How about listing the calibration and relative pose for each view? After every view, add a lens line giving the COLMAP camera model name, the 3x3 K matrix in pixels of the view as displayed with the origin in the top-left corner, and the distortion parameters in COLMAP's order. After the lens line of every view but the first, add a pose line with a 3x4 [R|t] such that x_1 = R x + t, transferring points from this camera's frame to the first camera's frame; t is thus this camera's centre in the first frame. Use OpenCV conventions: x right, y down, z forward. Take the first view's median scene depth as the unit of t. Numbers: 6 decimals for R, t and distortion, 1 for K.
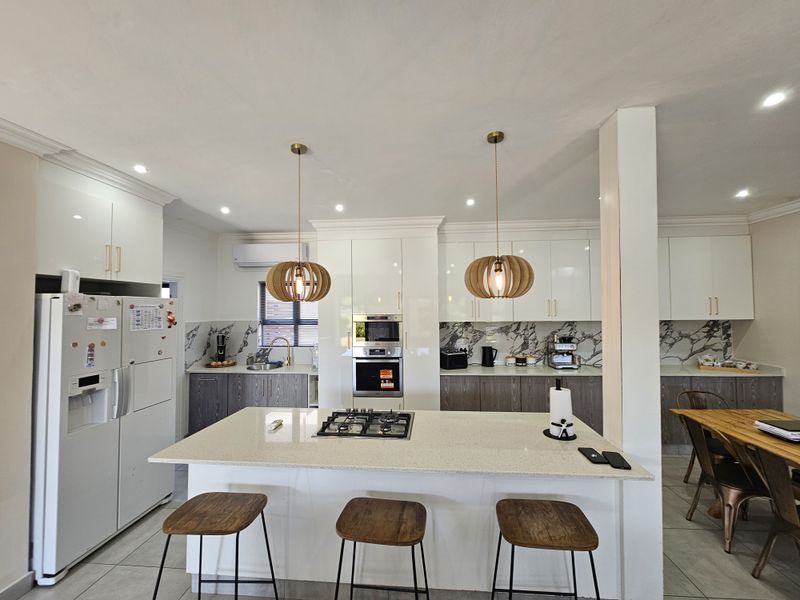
lens RADIAL K [[323.9, 0, 400.0], [0, 323.9, 295.7], [0, 0, 1]] dist [-0.010313, 0.000075]
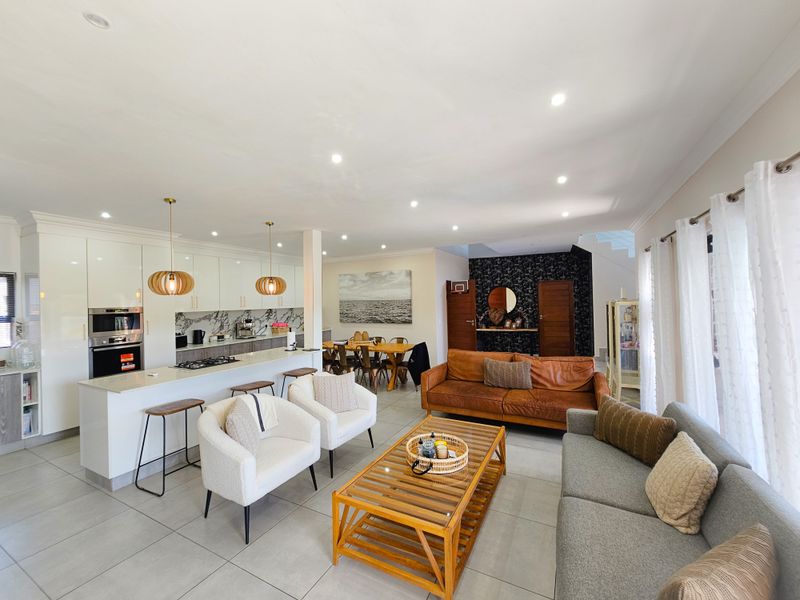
lens RADIAL K [[323.9, 0, 402.4], [0, 323.9, 297.4], [0, 0, 1]] dist [-0.010313, 0.000075]
pose [[0.390423, 0.009170, 0.920590, -0.688025], [-0.016481, 0.999860, -0.002971, 0.007528], [-0.920488, -0.014012, 0.390520, -0.362719]]
